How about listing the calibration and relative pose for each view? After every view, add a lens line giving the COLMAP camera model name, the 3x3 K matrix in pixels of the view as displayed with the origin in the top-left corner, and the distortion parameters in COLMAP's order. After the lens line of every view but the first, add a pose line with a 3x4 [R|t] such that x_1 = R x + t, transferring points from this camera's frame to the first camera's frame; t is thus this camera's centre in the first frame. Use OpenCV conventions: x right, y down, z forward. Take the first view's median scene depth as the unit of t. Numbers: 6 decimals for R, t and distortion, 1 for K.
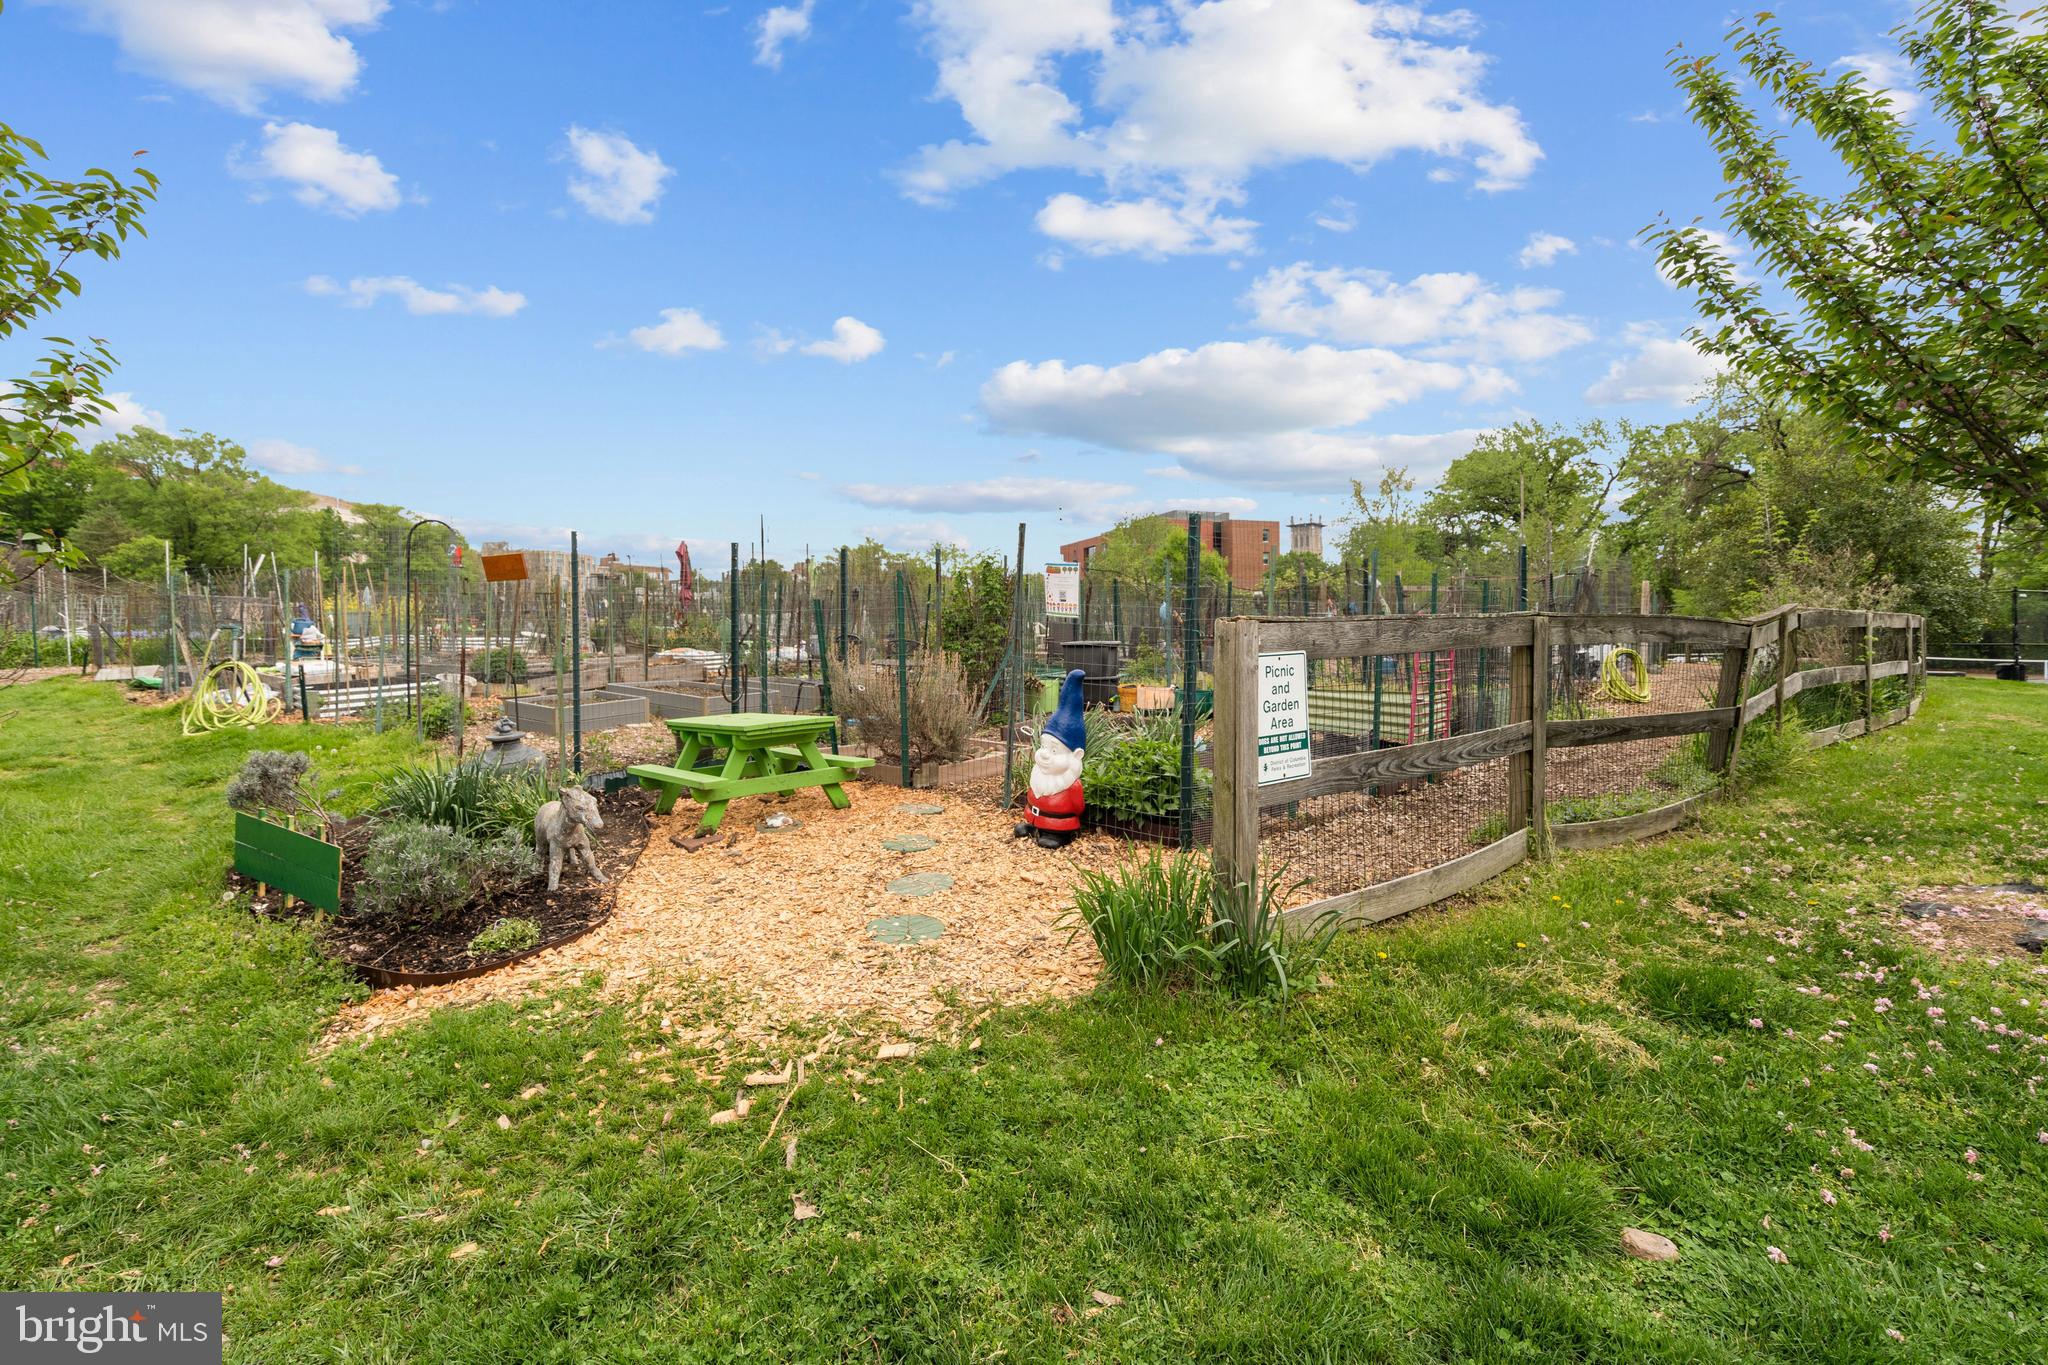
lens RADIAL K [[936.9, 0, 1024.0], [0, 936.9, 682.5], [0, 0, 1]] dist [0.000486, -0.000011]
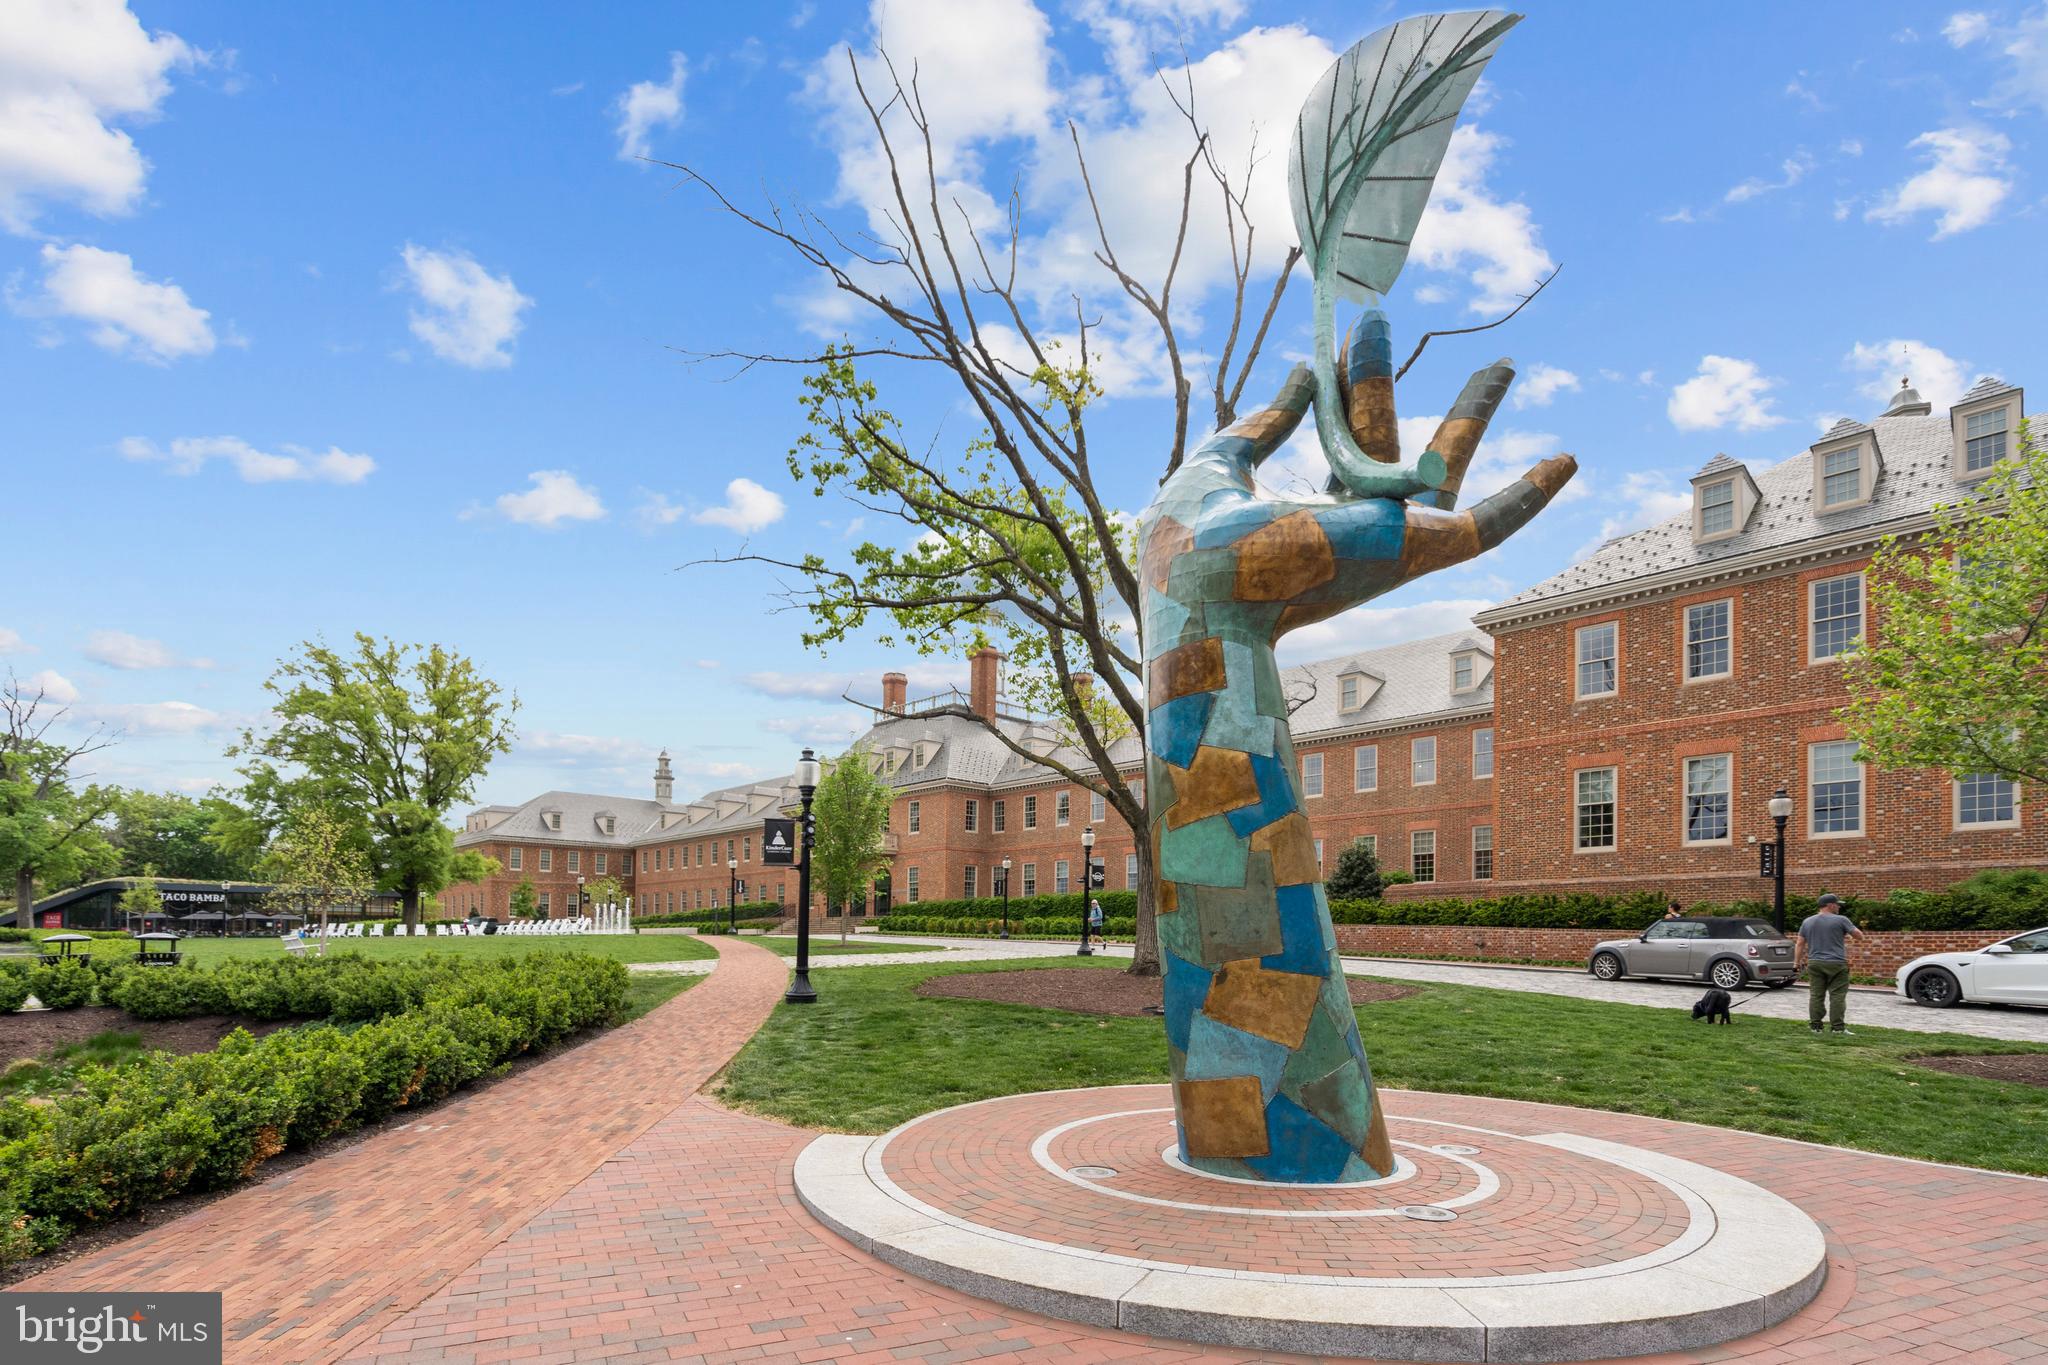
lens RADIAL K [[936.9, 0, 1024.0], [0, 936.9, 682.5], [0, 0, 1]] dist [0.000486, -0.000011]
pose [[0.996363, -0.003608, 0.085134, 0.000427], [0.021149, 0.978312, -0.206056, -0.024540], [-0.082544, 0.207107, 0.974830, 0.261969]]
